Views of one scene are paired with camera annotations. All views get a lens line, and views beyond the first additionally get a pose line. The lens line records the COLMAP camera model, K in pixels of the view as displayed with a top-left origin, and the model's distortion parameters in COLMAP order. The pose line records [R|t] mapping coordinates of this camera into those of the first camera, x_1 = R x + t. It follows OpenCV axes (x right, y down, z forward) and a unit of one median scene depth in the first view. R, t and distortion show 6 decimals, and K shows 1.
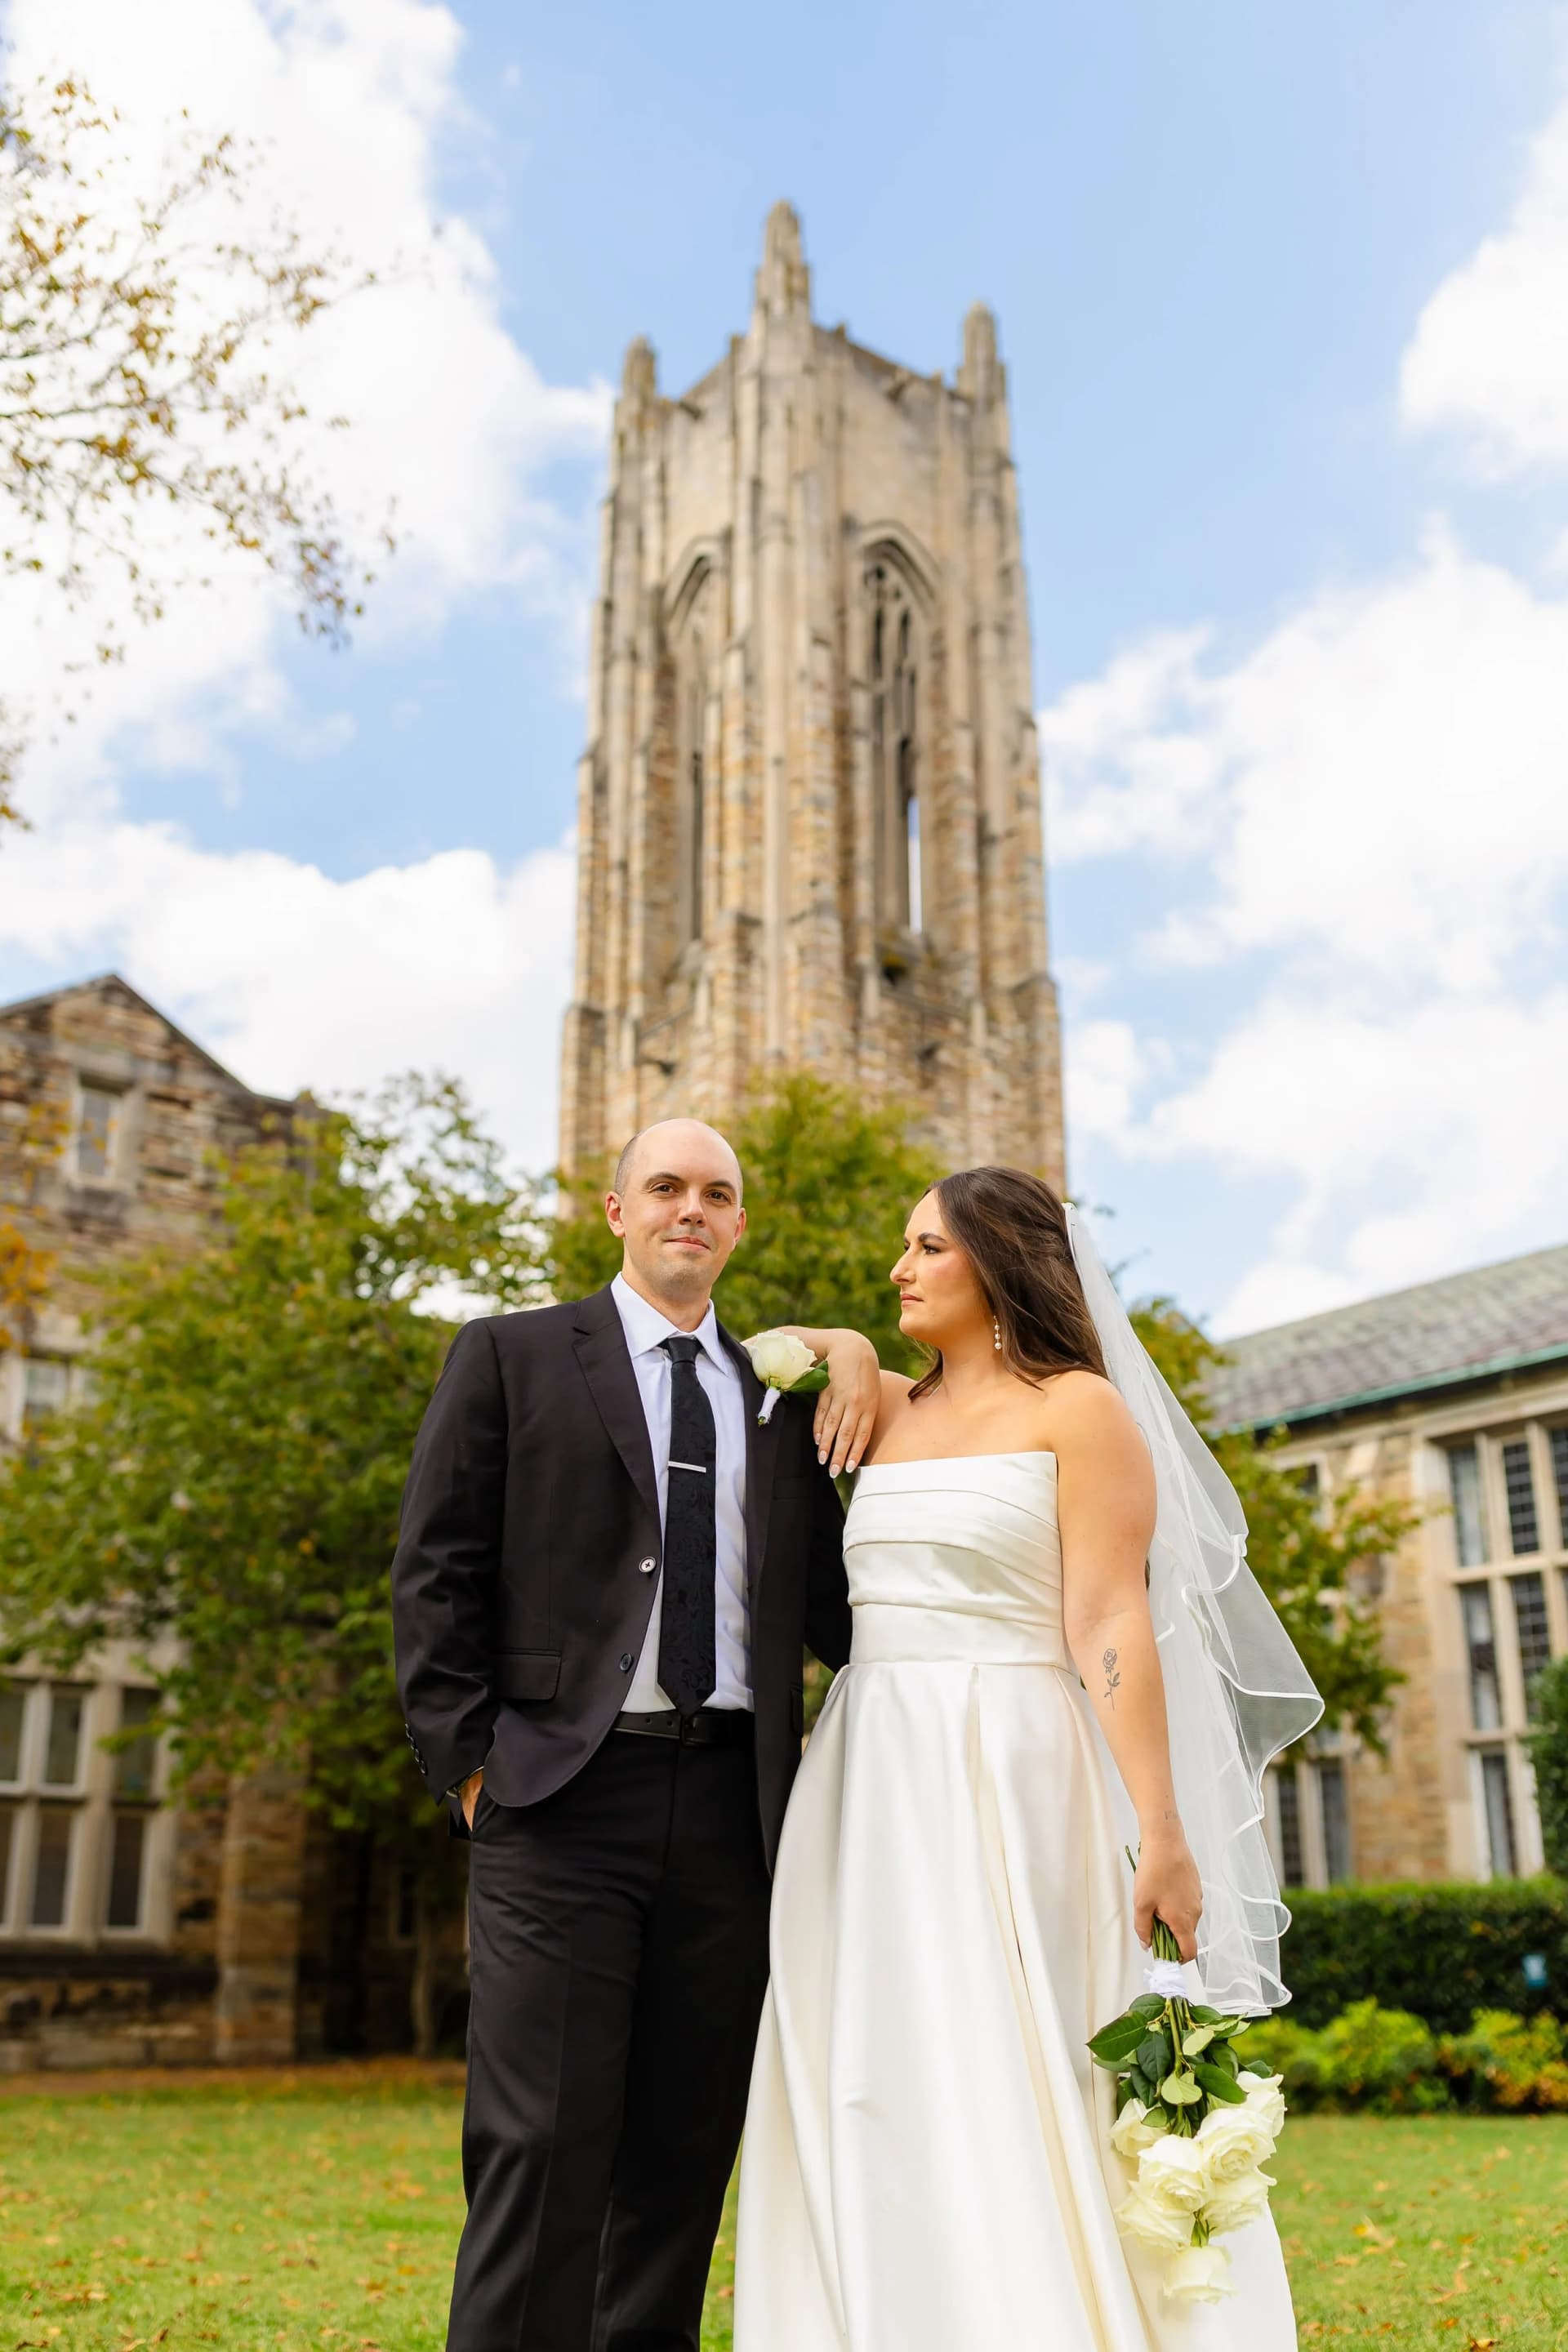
lens RADIAL K [[2601.0, 0, 748.1], [0, 2601.0, 1153.8], [0, 0, 1]] dist [-0.005547, -0.014896]
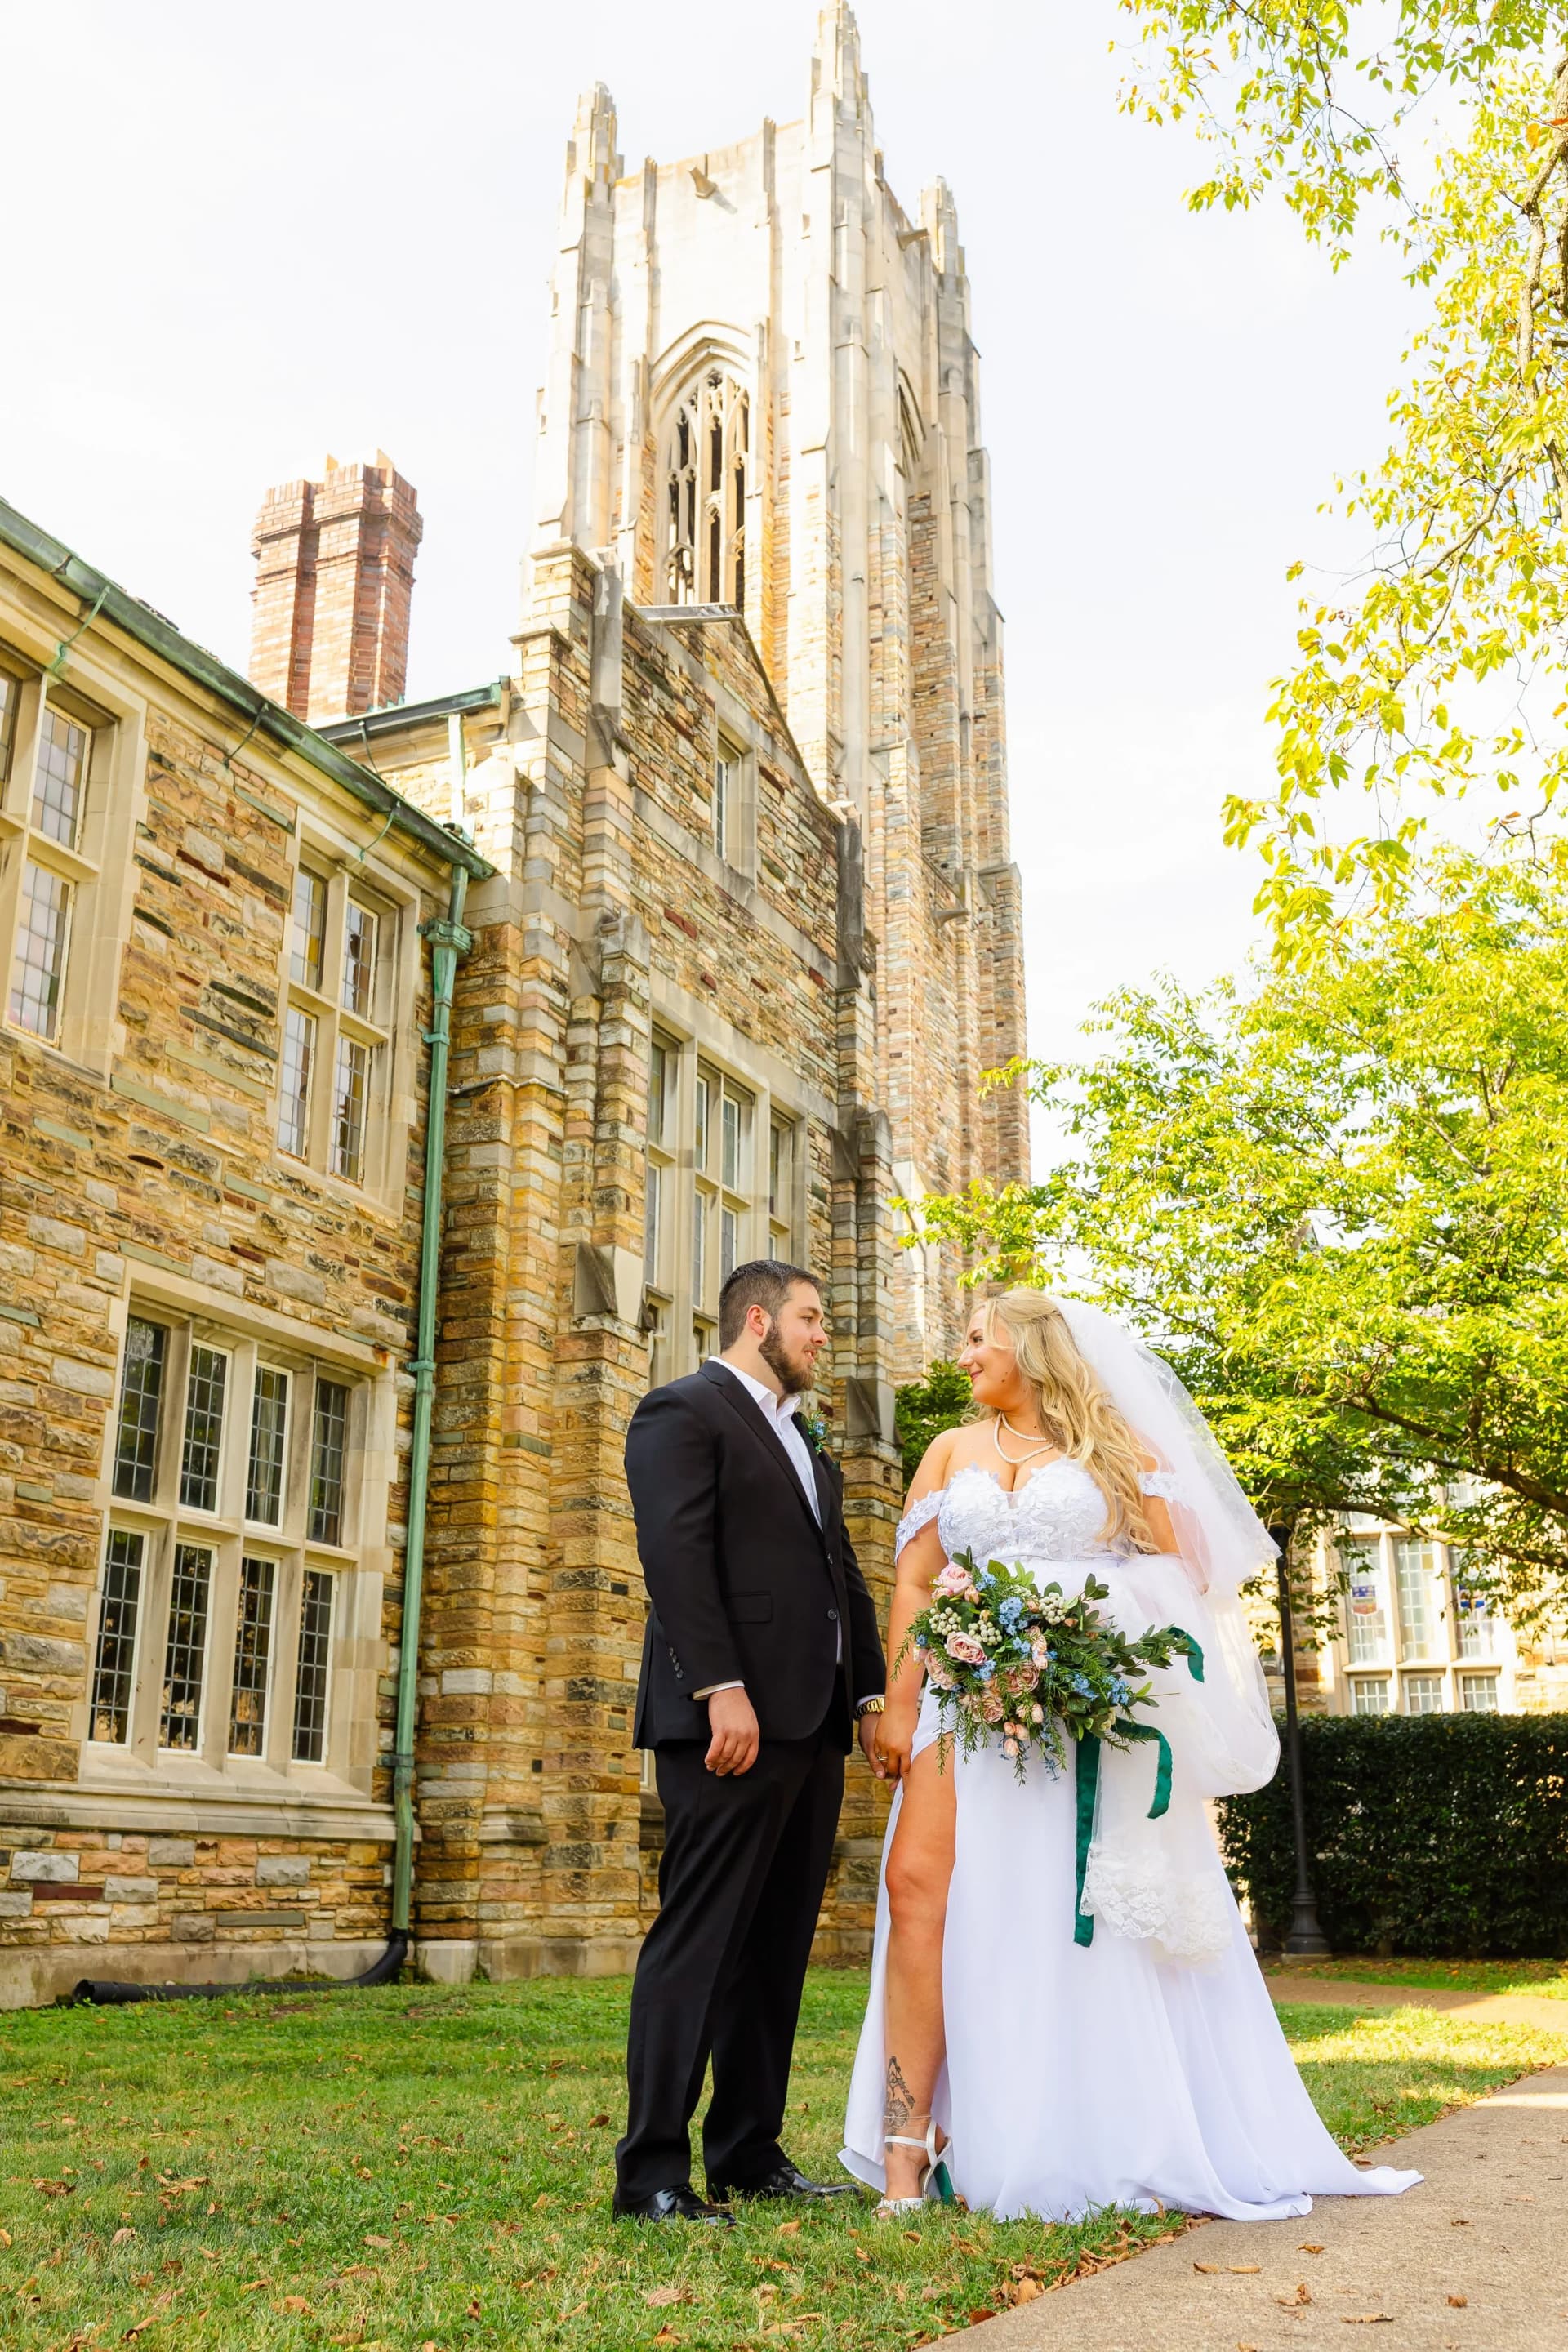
lens RADIAL K [[2430.7, 0, 776.0], [0, 2430.7, 1184.2], [0, 0, 1]] dist [-0.005517, -0.004649]
pose [[0.862385, 0.153716, 0.482351, -0.566868], [-0.167807, 0.985719, -0.014110, 0.114156], [-0.477632, -0.068774, 0.875864, 0.323906]]
